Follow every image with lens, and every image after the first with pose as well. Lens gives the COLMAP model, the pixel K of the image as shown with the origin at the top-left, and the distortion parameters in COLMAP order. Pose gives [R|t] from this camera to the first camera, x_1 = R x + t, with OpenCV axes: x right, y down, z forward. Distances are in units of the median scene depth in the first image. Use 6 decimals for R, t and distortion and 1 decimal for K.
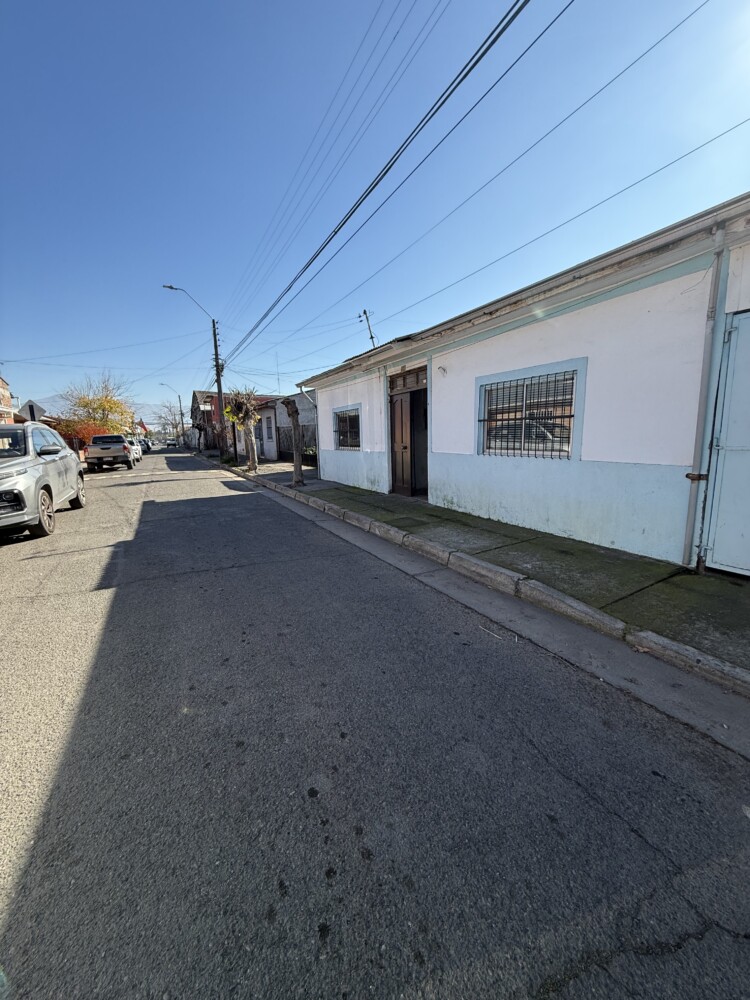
lens RADIAL K [[410.1, 0, 375.0], [0, 410.1, 500.0], [0, 0, 1]] dist [-0.001050, -0.000021]
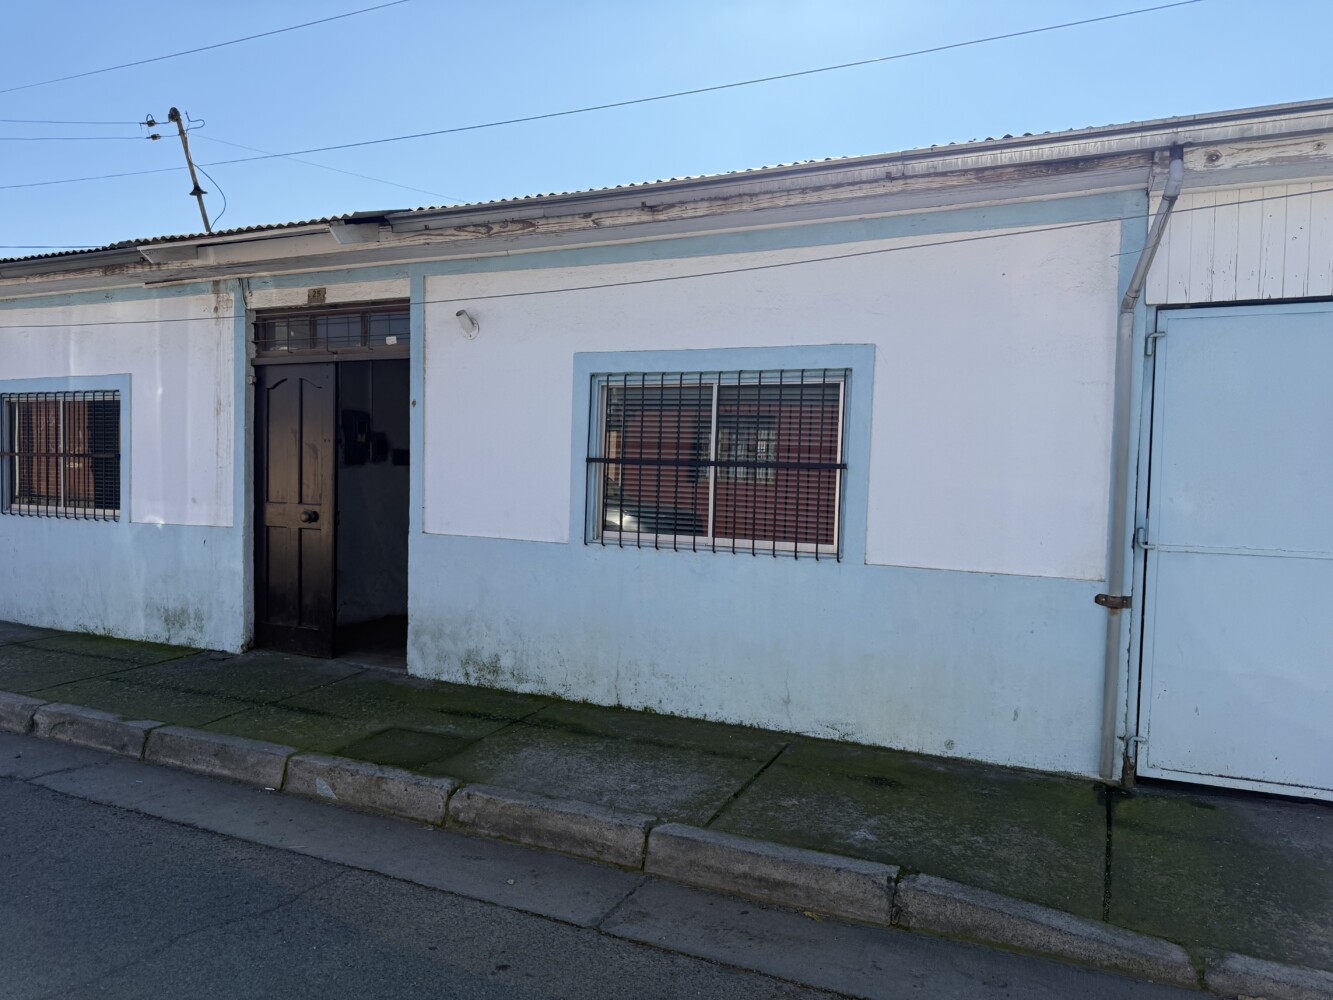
lens RADIAL K [[950.3, 0, 666.5], [0, 950.3, 500.0], [0, 0, 1]] dist [0.058764, -0.077703]
pose [[0.790882, 0.023746, 0.611507, -0.315320], [0.052682, 0.992896, -0.106691, -0.065661], [-0.609696, 0.116596, 0.784013, 0.297525]]
